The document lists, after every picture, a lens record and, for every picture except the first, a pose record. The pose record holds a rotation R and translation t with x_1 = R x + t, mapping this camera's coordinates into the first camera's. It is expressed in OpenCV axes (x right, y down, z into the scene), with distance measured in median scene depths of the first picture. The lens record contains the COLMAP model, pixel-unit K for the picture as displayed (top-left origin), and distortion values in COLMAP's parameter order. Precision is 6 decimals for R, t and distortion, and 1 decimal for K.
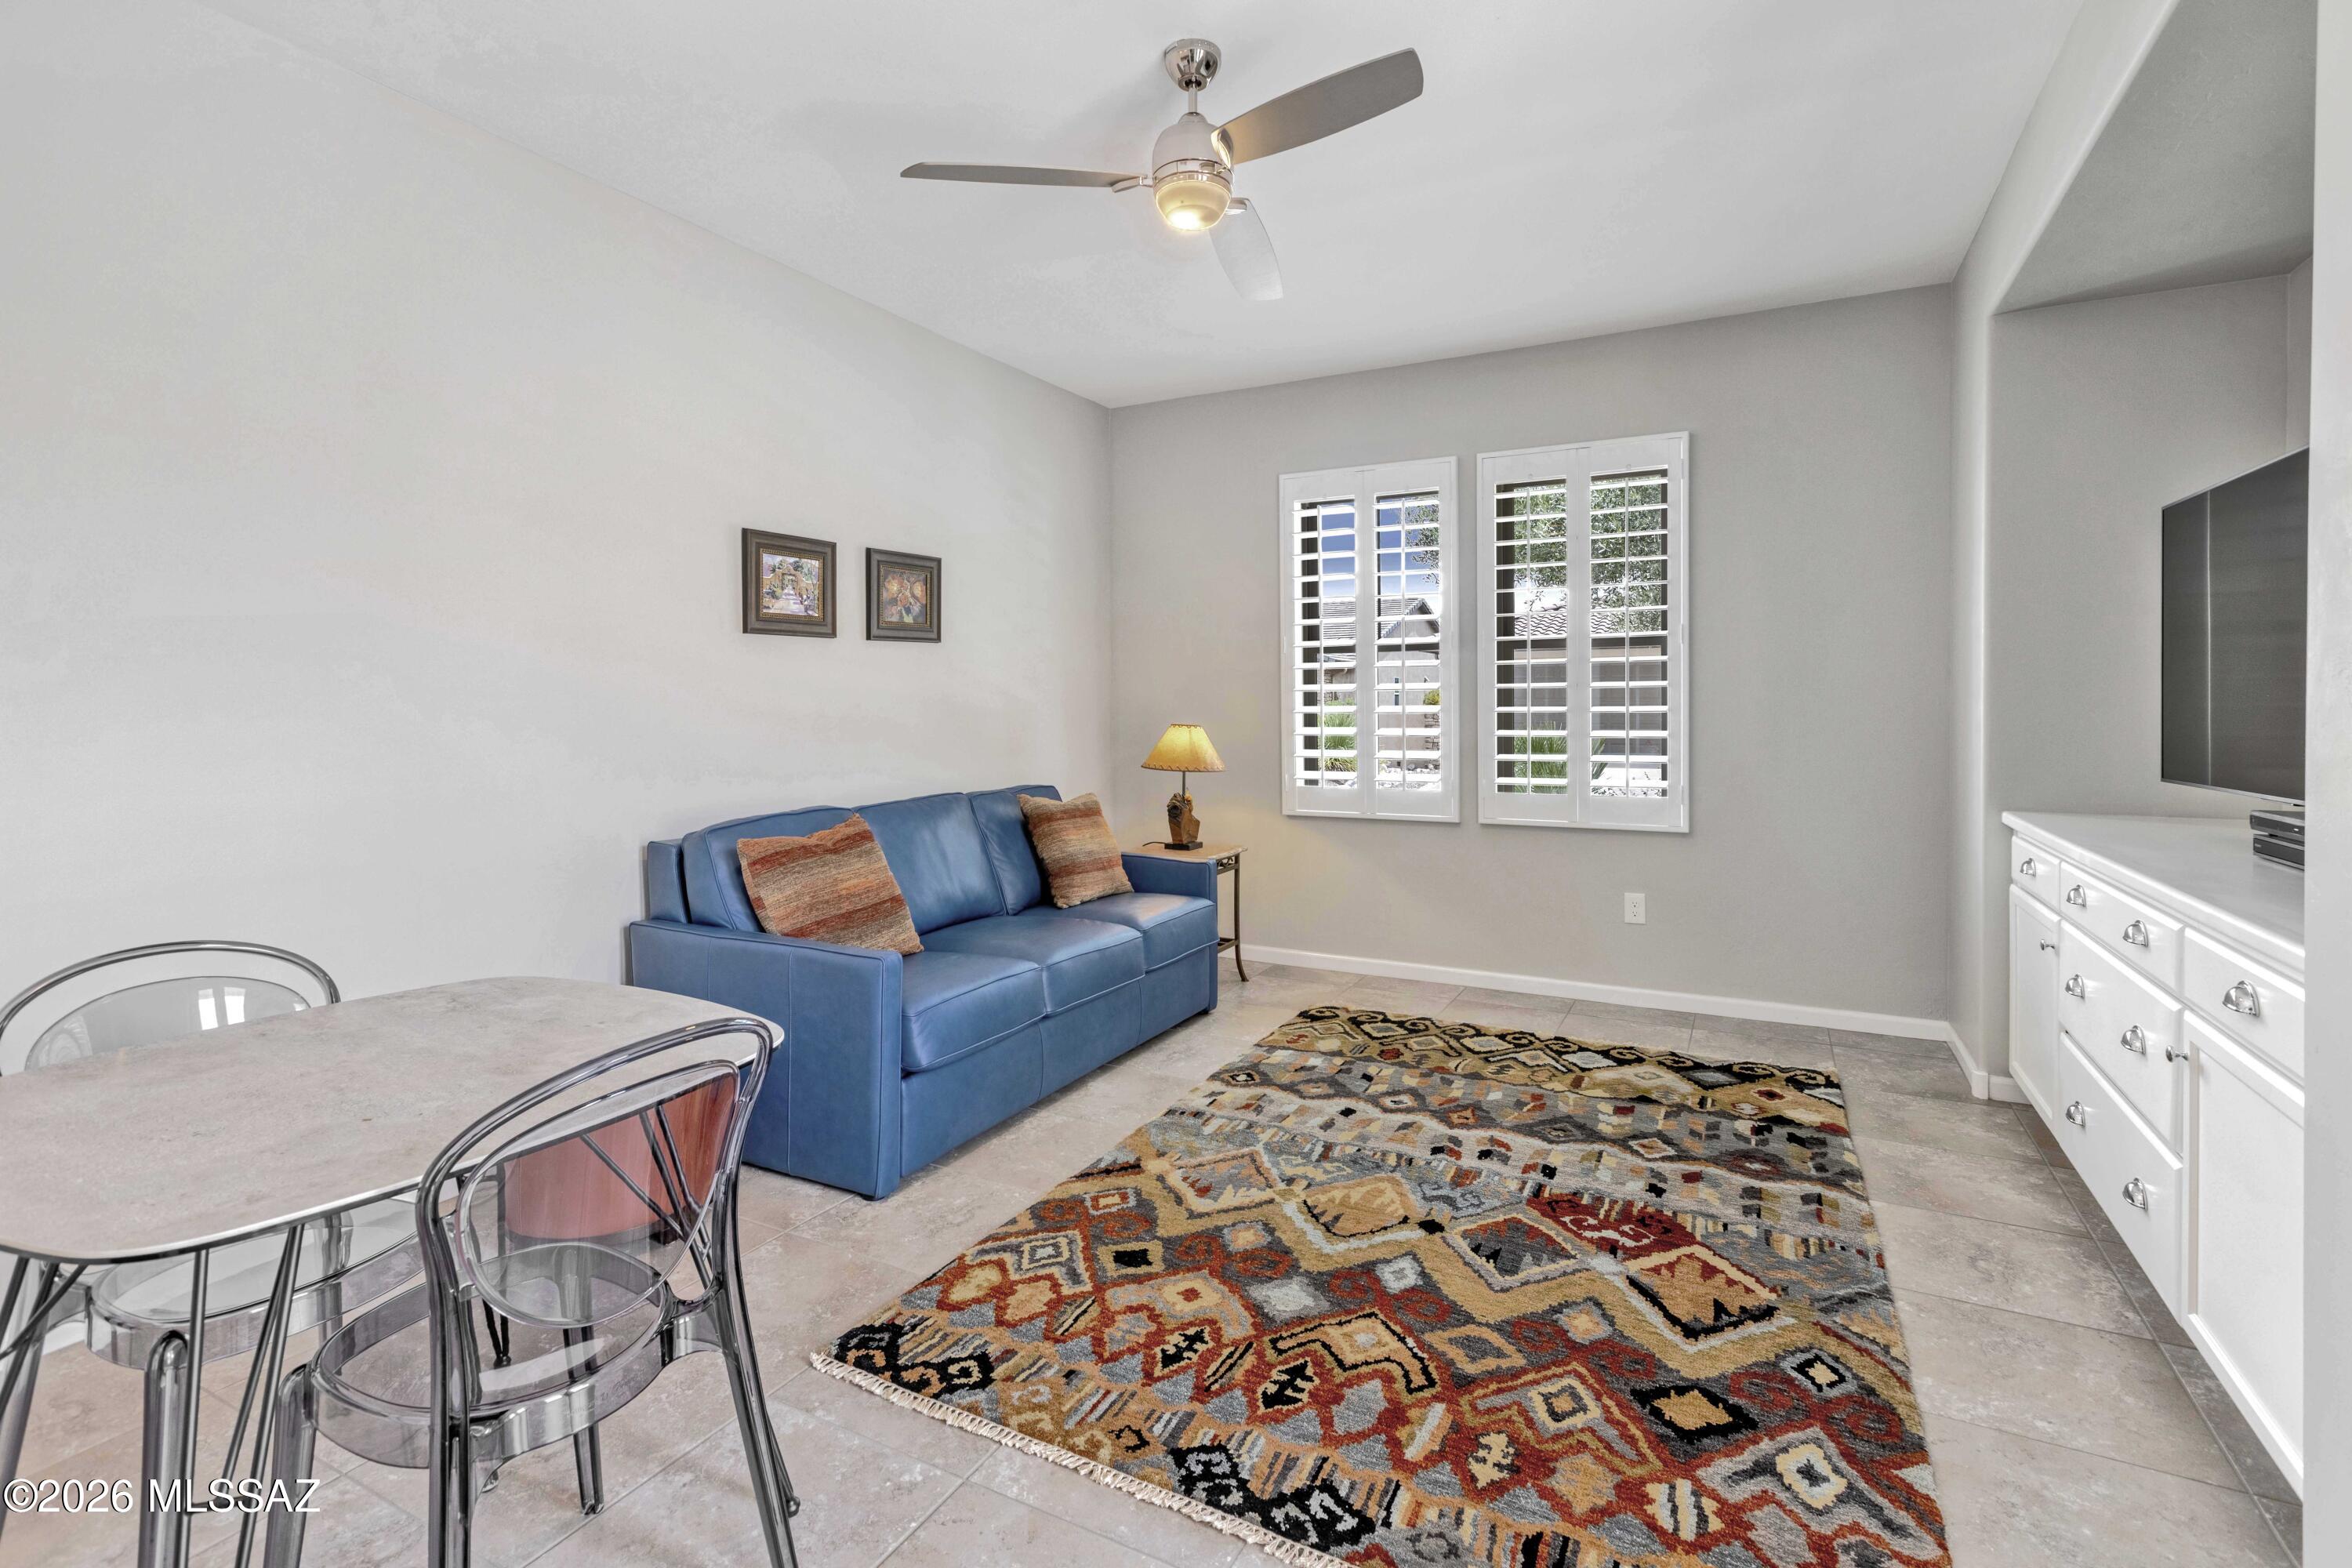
lens RADIAL K [[1088.3, 0, 1169.8], [0, 1088.3, 723.9], [0, 0, 1]] dist [-0.000330, -0.000243]
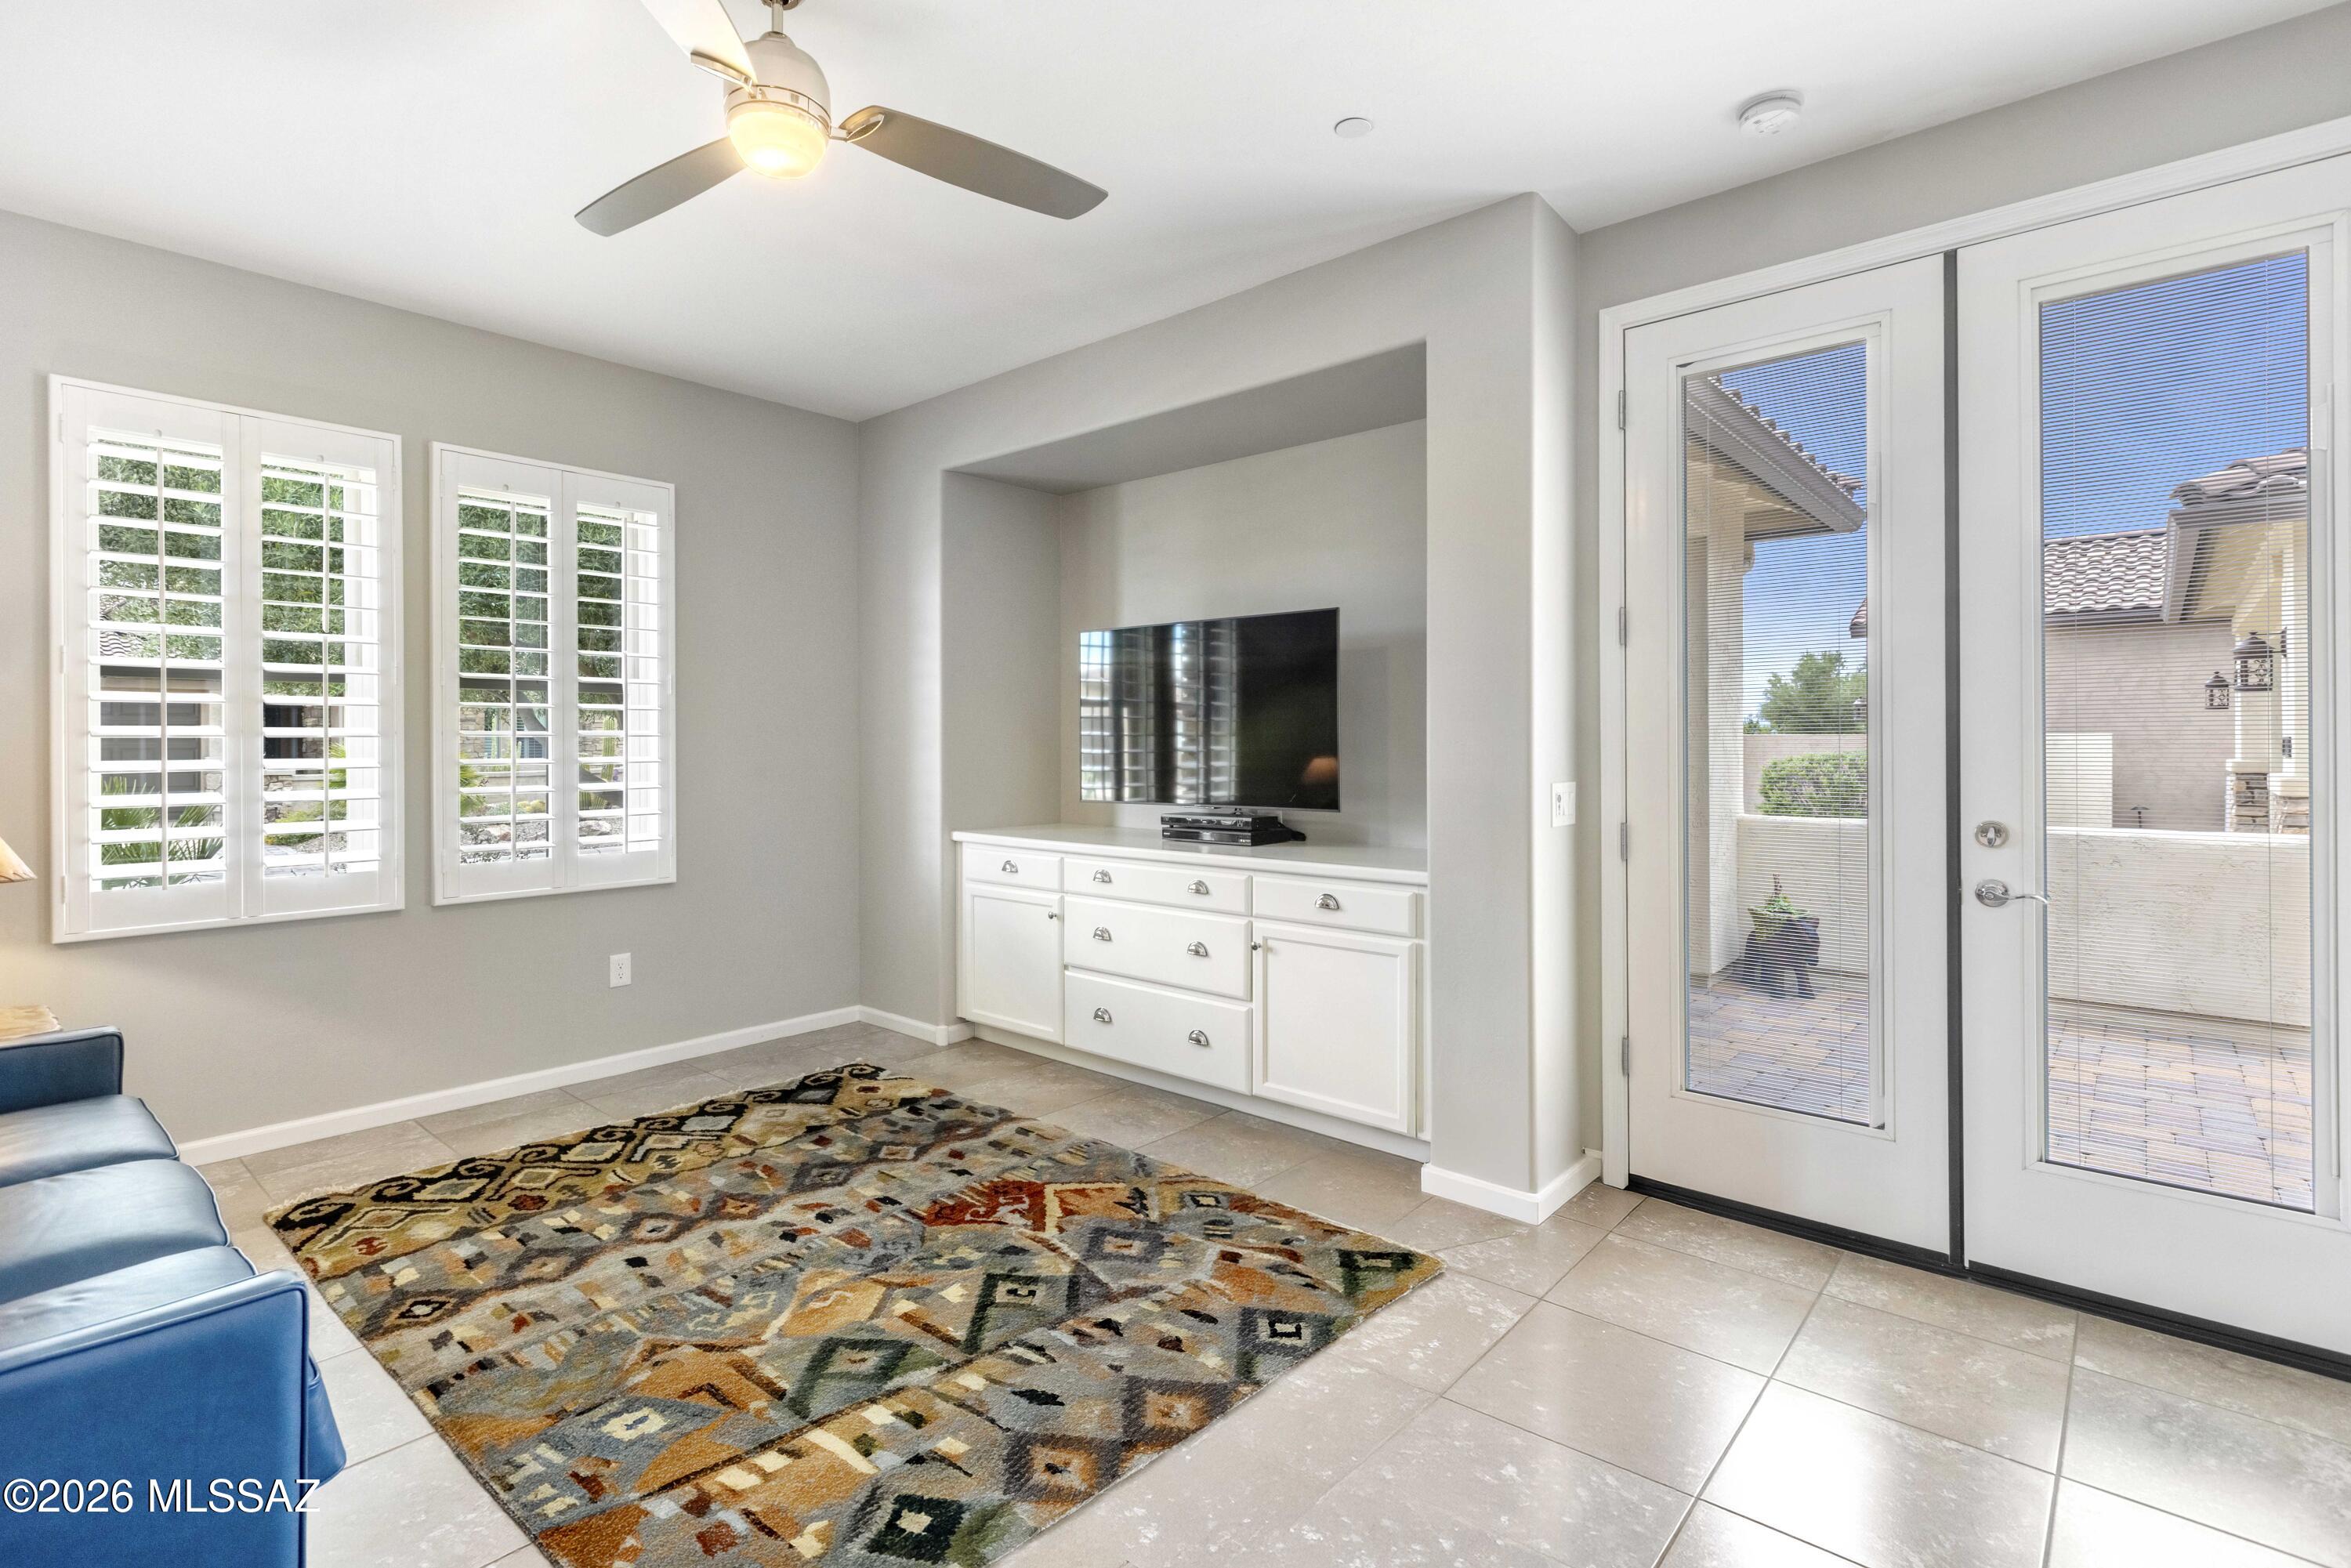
lens RADIAL K [[1100.6, 0, 1175.2], [0, 1100.6, 744.5], [0, 0, 1]] dist [0.002206, 0.000329]
pose [[0.223254, 0.007118, 0.974734, -0.550679], [0.020434, 0.999719, -0.011980, -0.008492], [-0.974546, 0.022592, 0.223046, 0.425206]]
